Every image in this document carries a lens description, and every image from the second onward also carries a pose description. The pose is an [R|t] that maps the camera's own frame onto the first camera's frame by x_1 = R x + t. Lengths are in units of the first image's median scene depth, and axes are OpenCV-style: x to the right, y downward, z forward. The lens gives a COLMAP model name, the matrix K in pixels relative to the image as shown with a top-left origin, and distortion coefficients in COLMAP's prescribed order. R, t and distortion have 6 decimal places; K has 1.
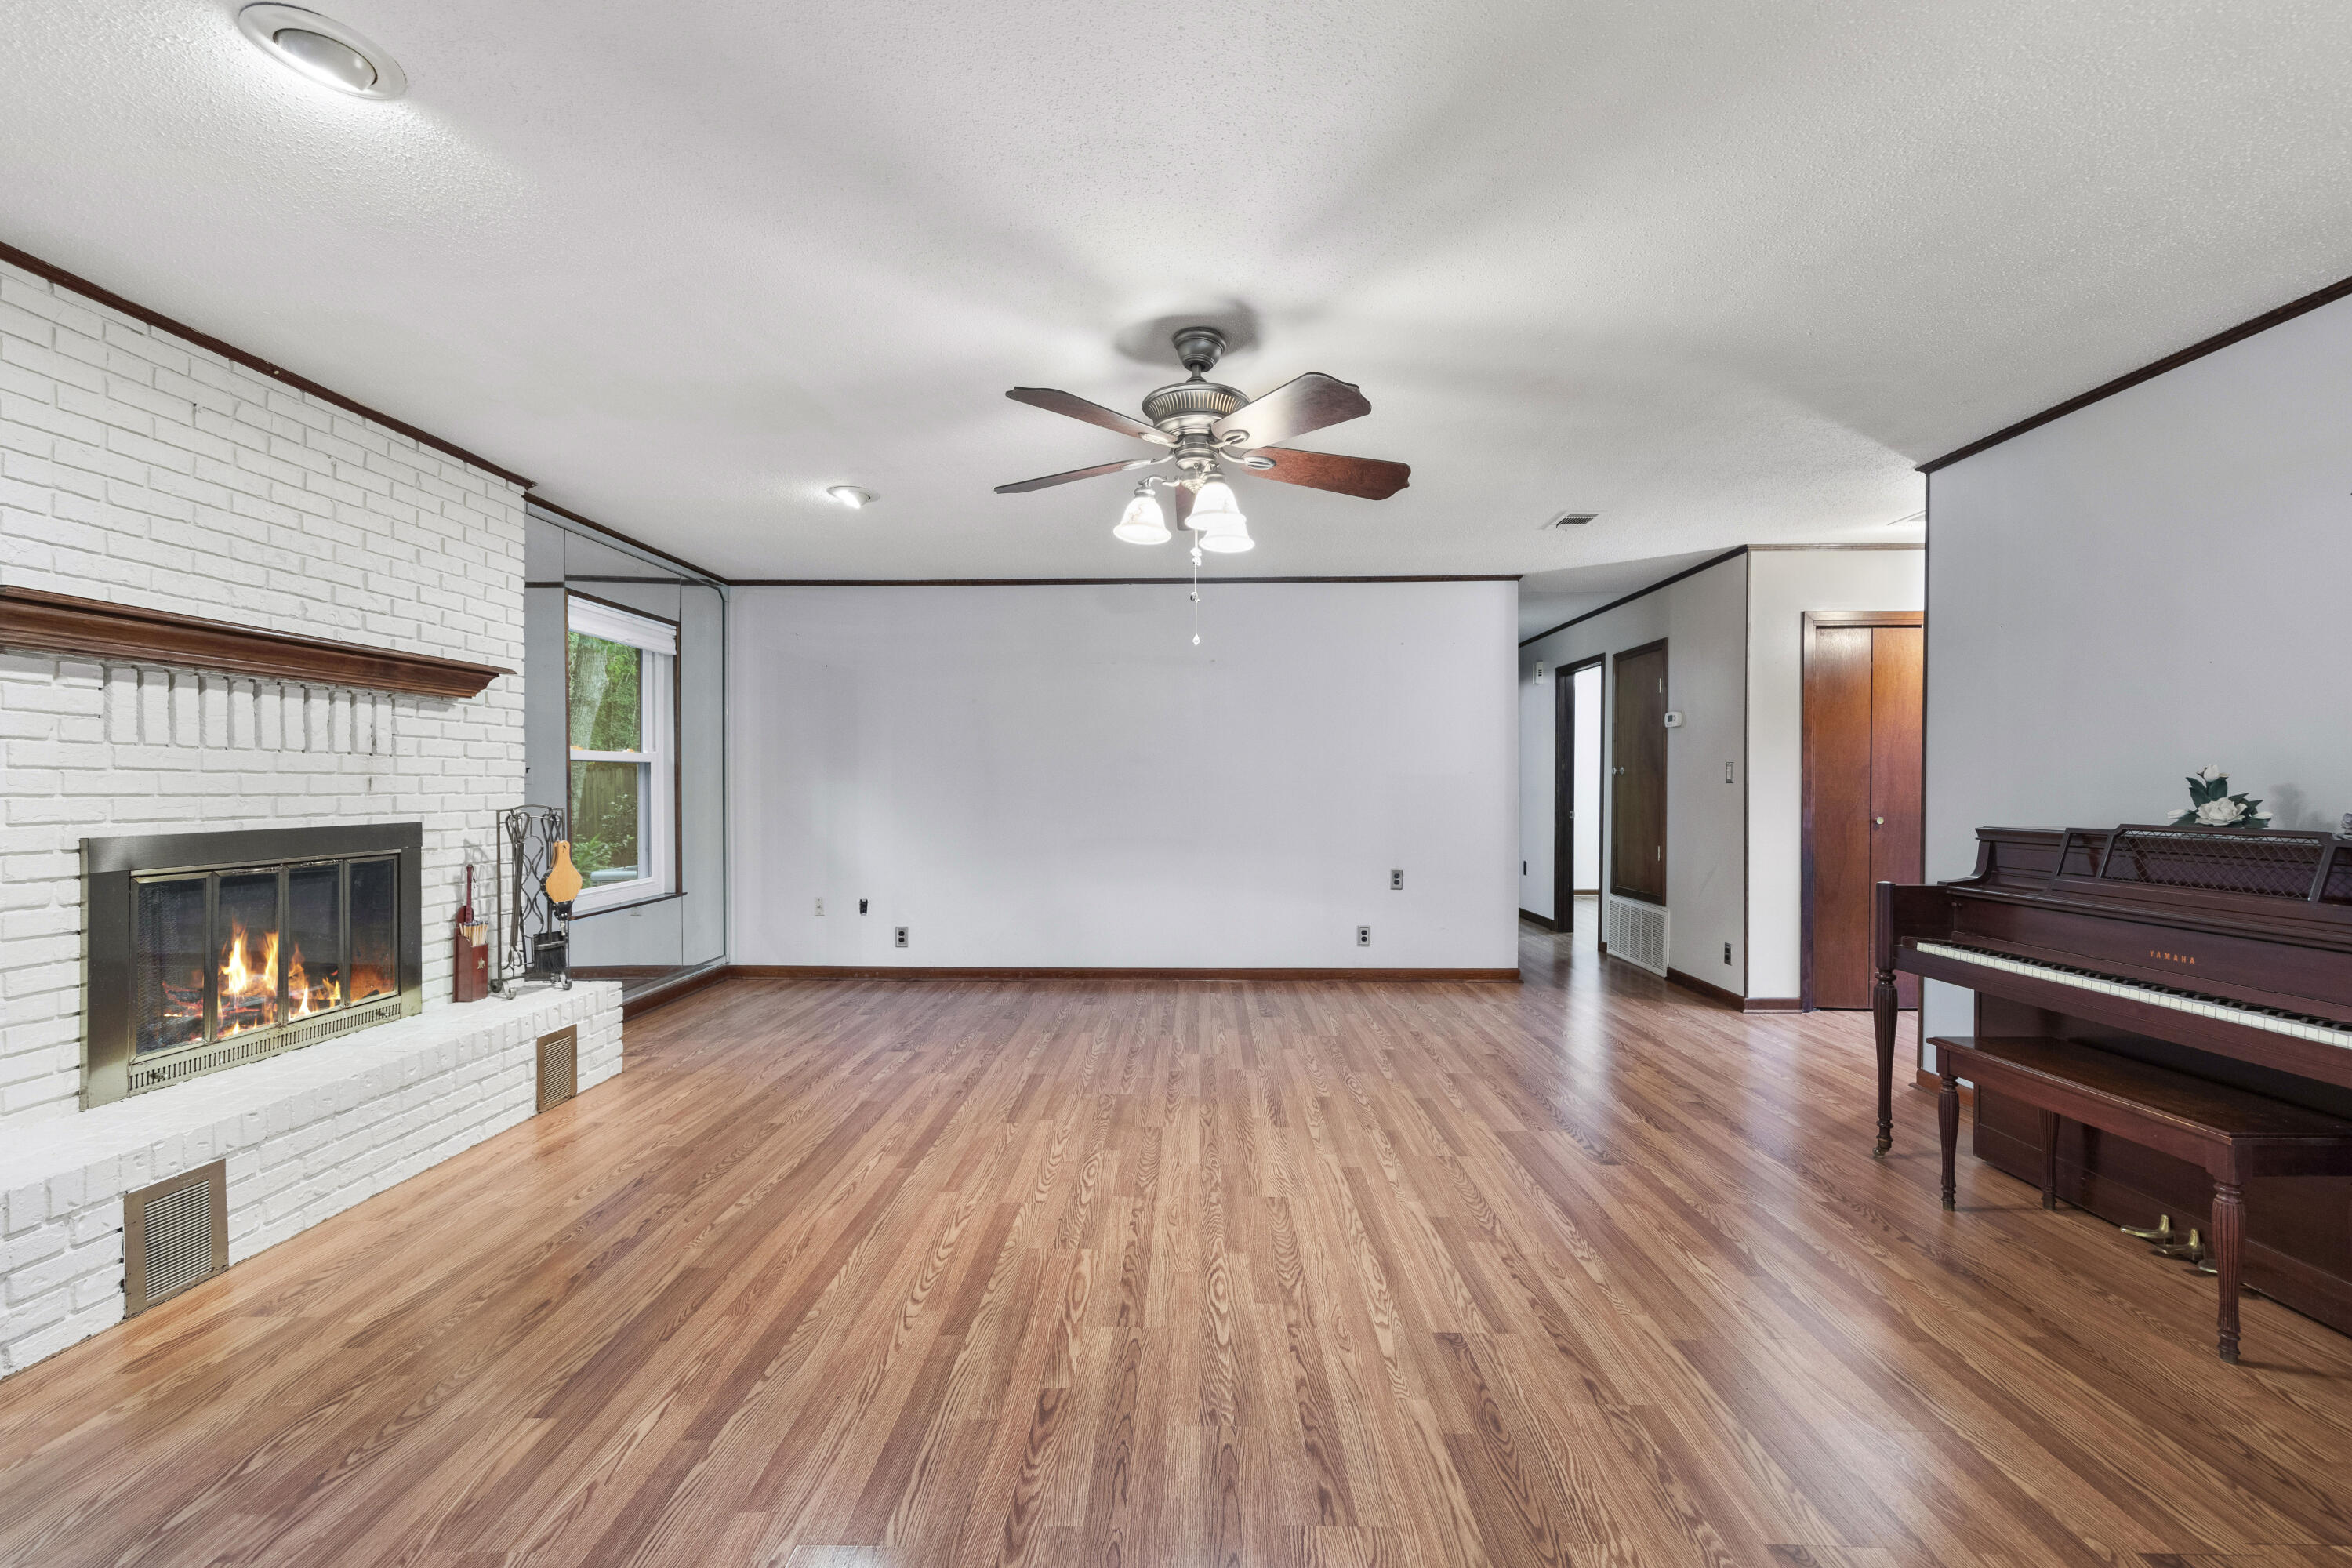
lens RADIAL K [[936.6, 0, 1178.2], [0, 936.6, 787.1], [0, 0, 1]] dist [0.010425, -0.000161]
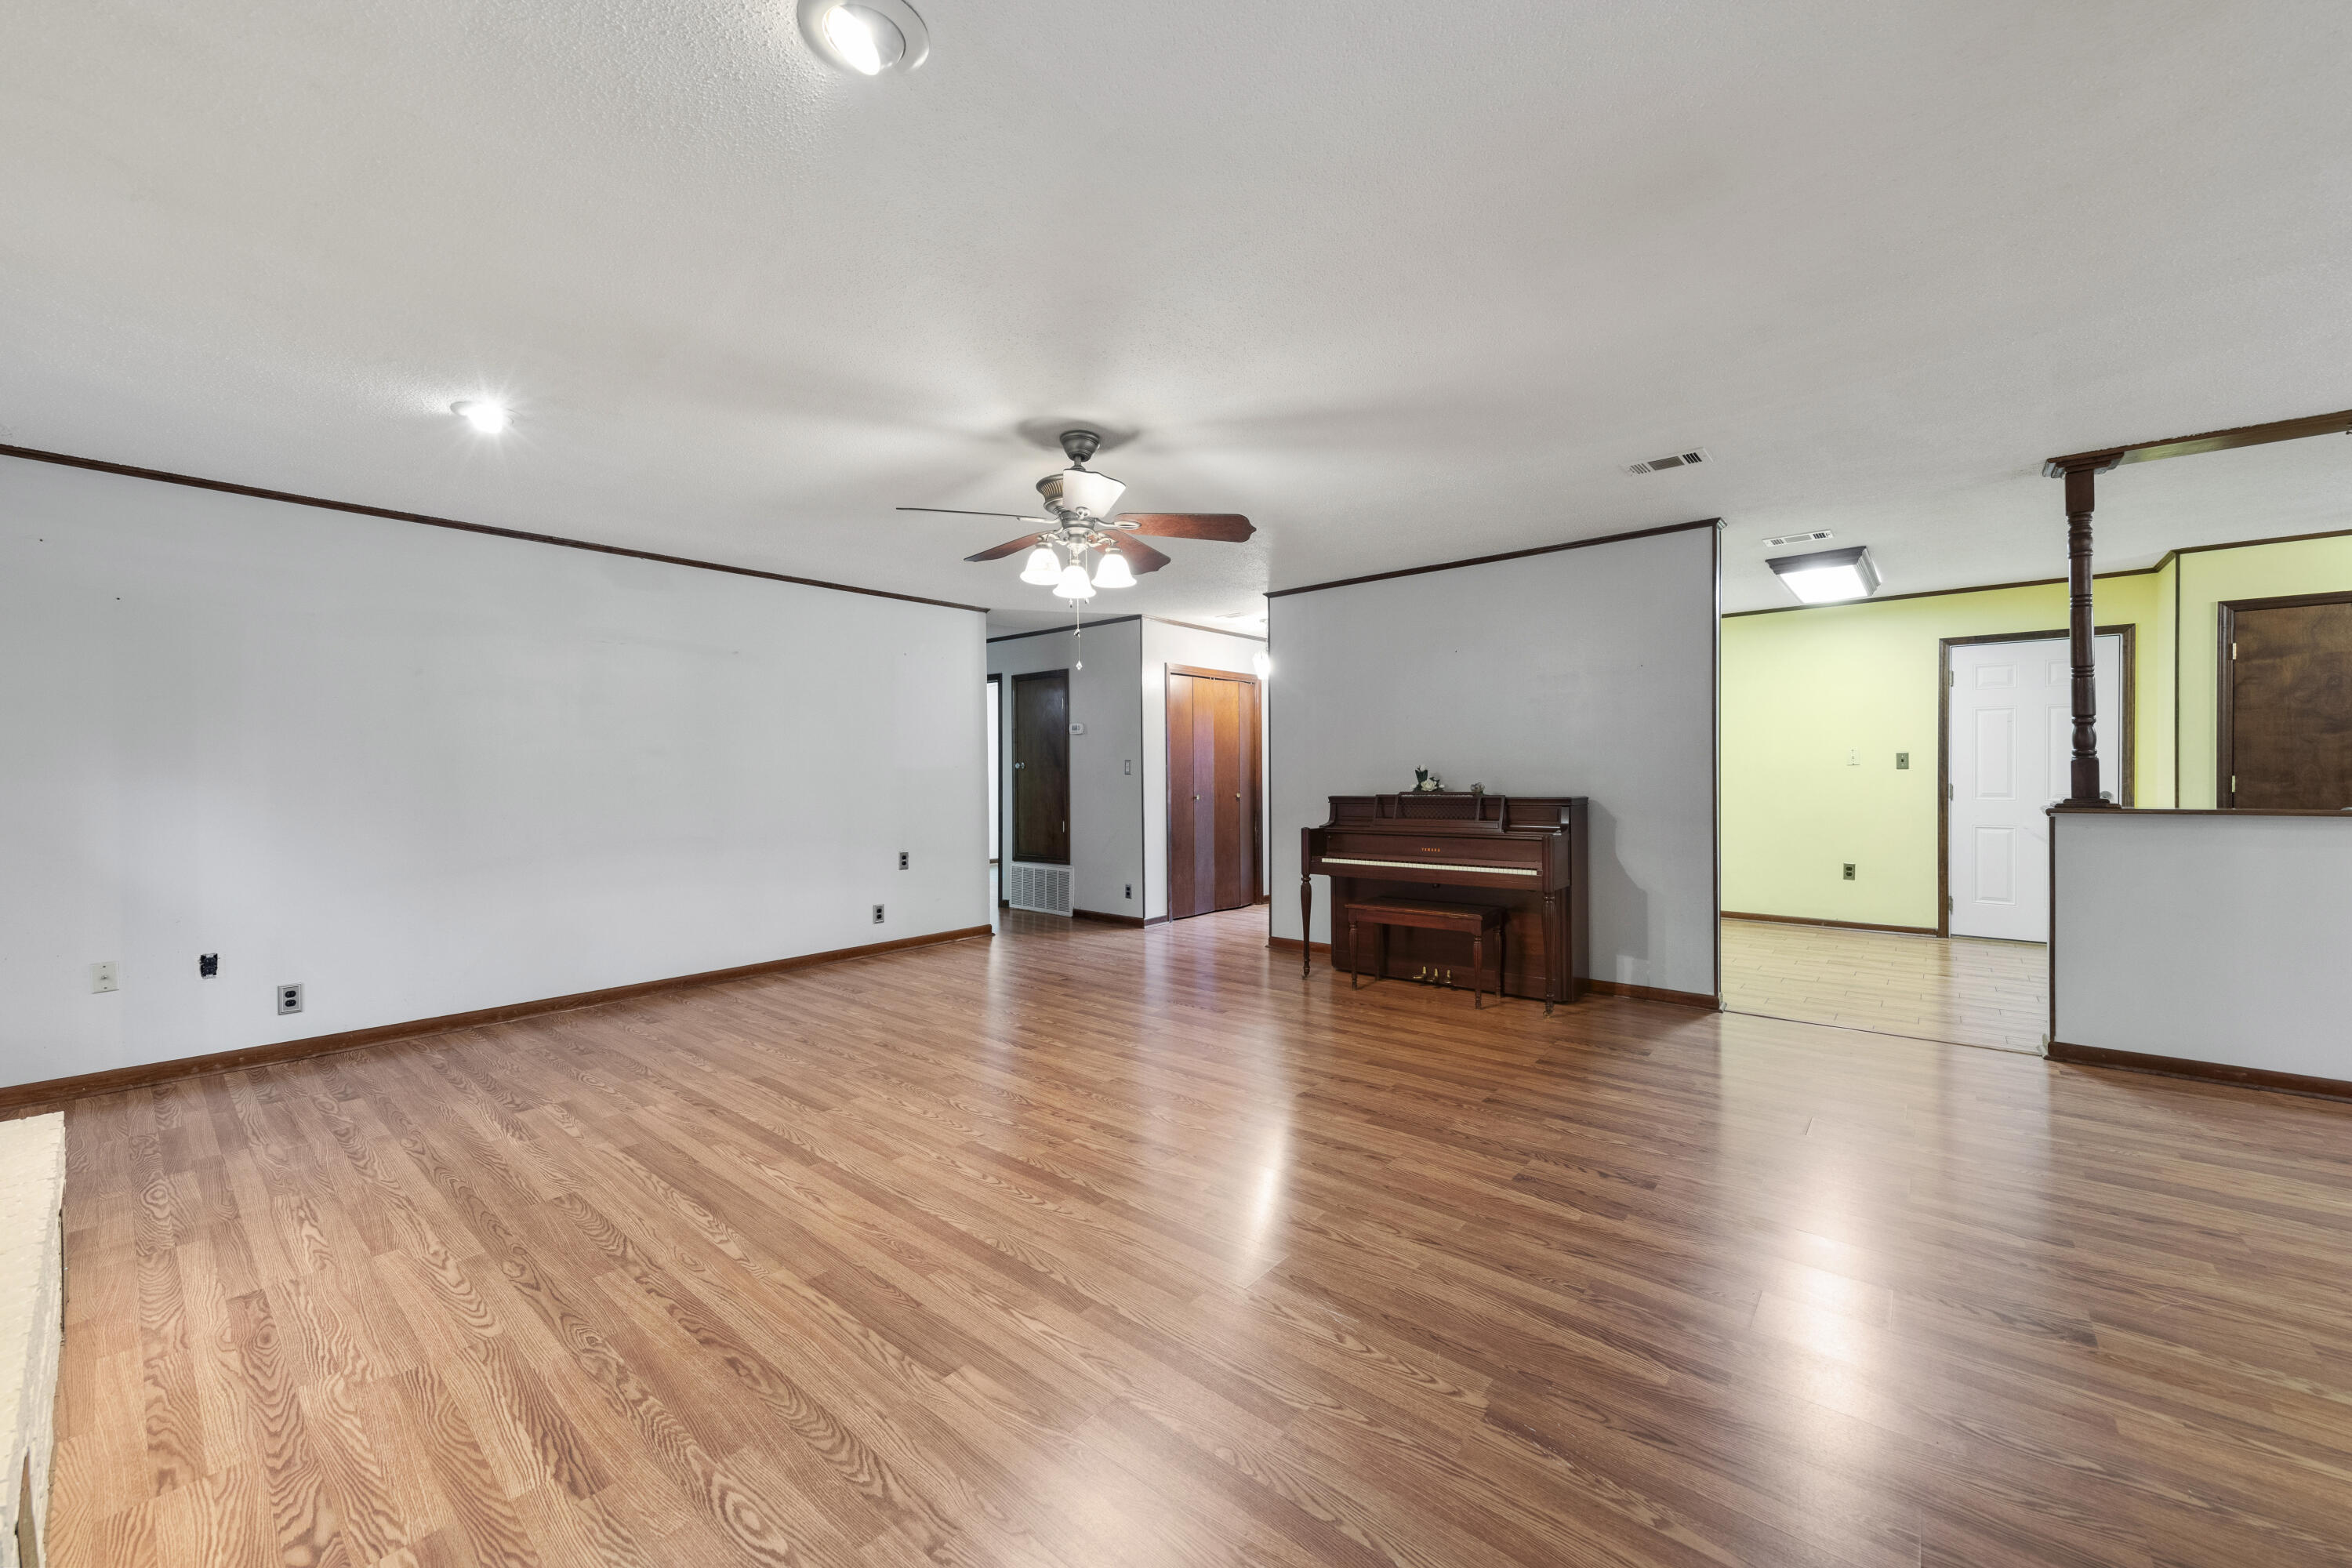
lens RADIAL K [[899.7, 0, 1176.0], [0, 899.7, 784.0], [0, 0, 1]] dist [0.002415, 0.000188]
pose [[0.629277, -0.014748, 0.777041, -0.643519], [0.012025, 0.999885, 0.009240, -0.002293], [-0.777088, 0.003529, 0.629382, 0.079052]]
